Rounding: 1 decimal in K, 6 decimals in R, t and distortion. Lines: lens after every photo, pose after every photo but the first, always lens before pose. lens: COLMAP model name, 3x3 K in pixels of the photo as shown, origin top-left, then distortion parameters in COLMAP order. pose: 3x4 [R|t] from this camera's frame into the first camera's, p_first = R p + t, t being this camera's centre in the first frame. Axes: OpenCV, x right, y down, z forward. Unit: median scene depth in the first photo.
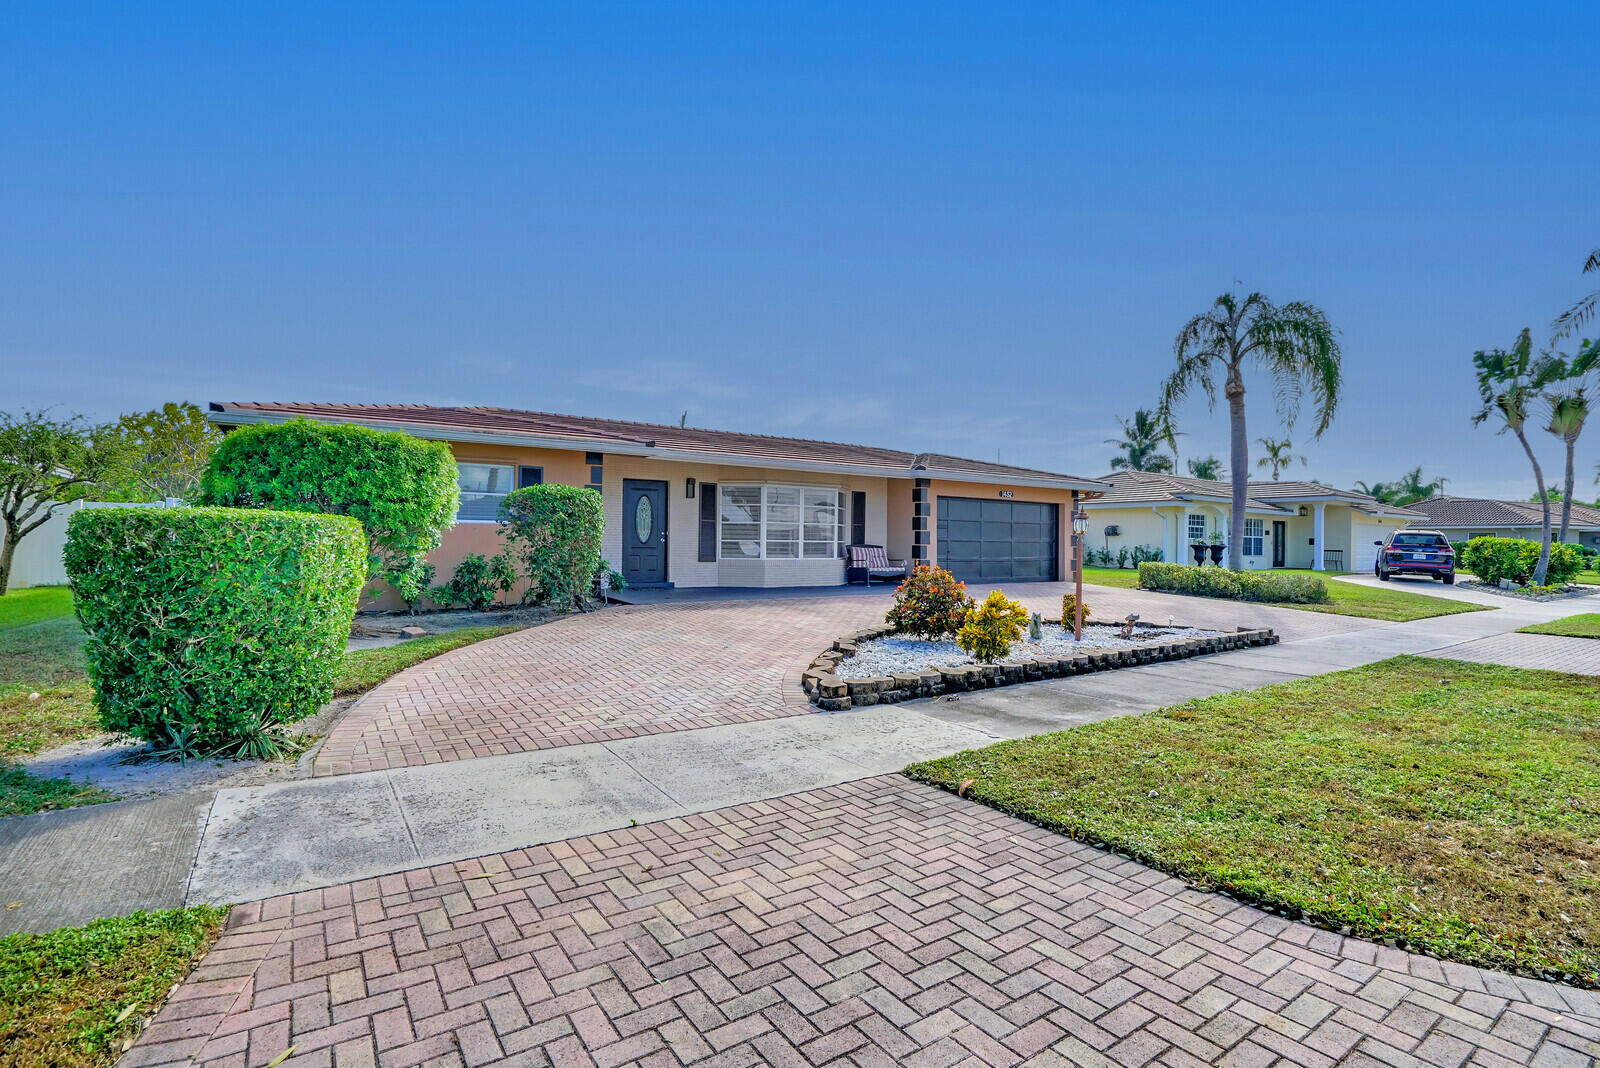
lens RADIAL K [[762.1, 0, 788.7], [0, 762.1, 522.9], [0, 0, 1]] dist [-0.058883, 0.024728]
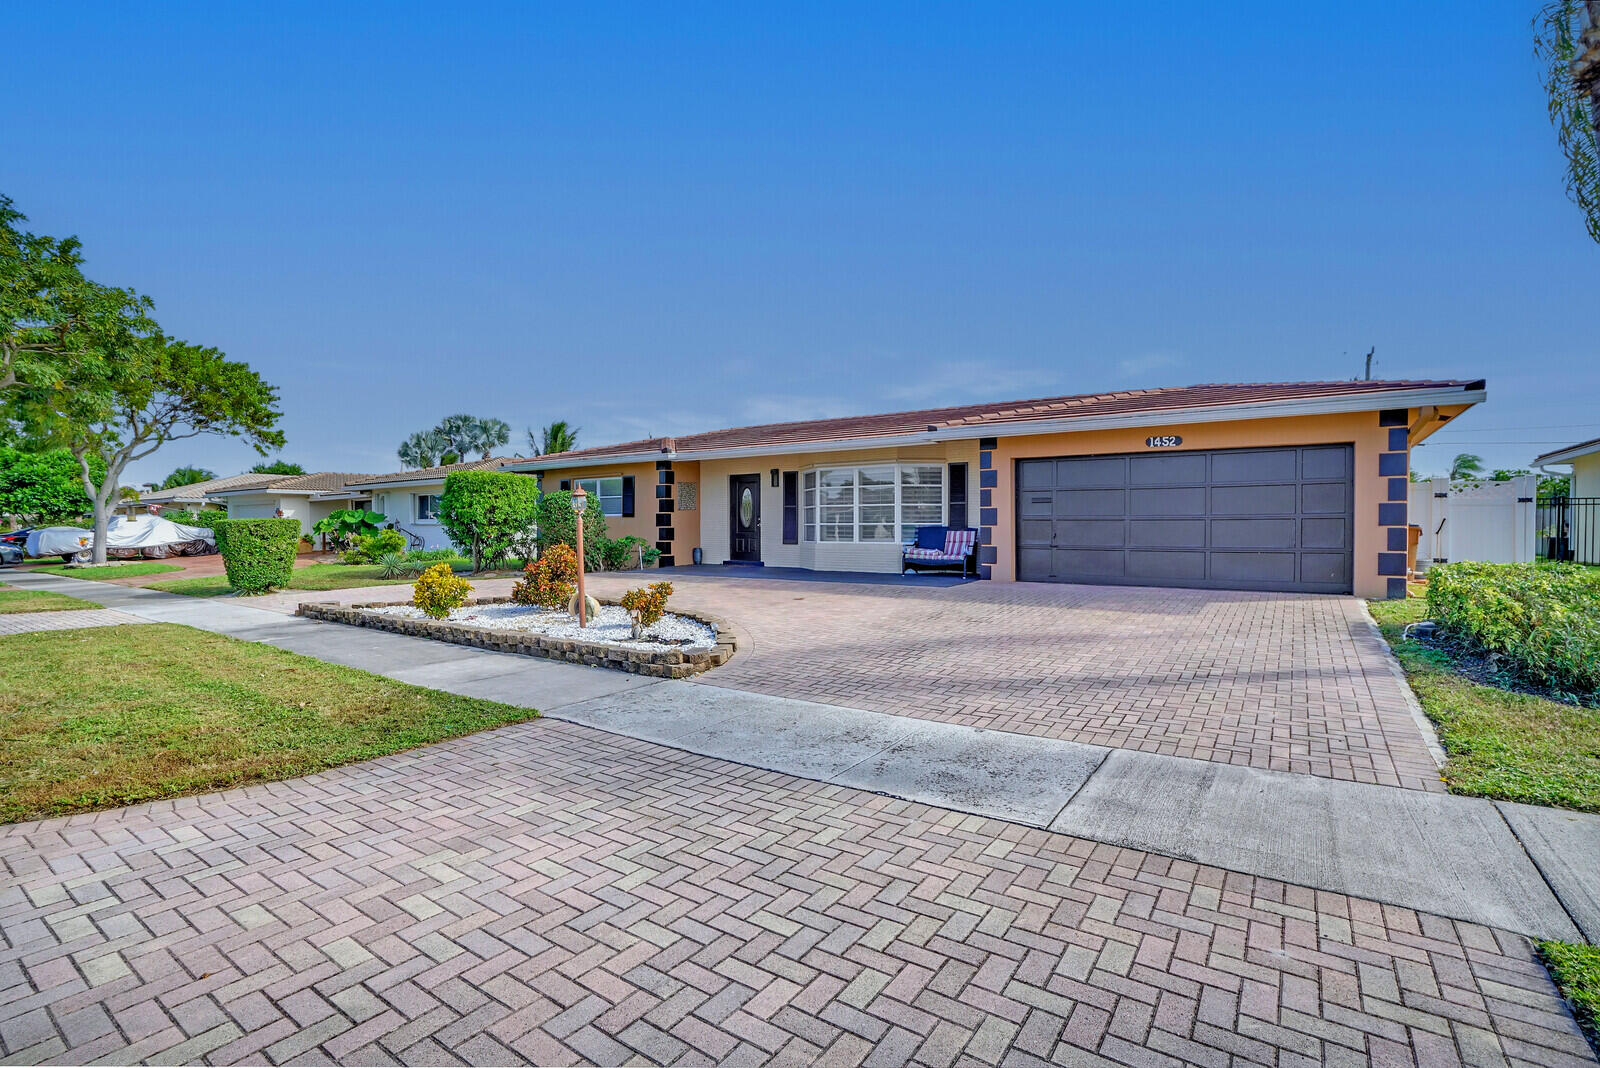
lens RADIAL K [[762.1, 0, 788.7], [0, 762.1, 522.9], [0, 0, 1]] dist [-0.058883, 0.024728]
pose [[0.339272, -0.015746, -0.940557, 0.916160], [0.028633, 0.999569, -0.006405, 0.027443], [0.940252, -0.024758, 0.339577, 0.628417]]
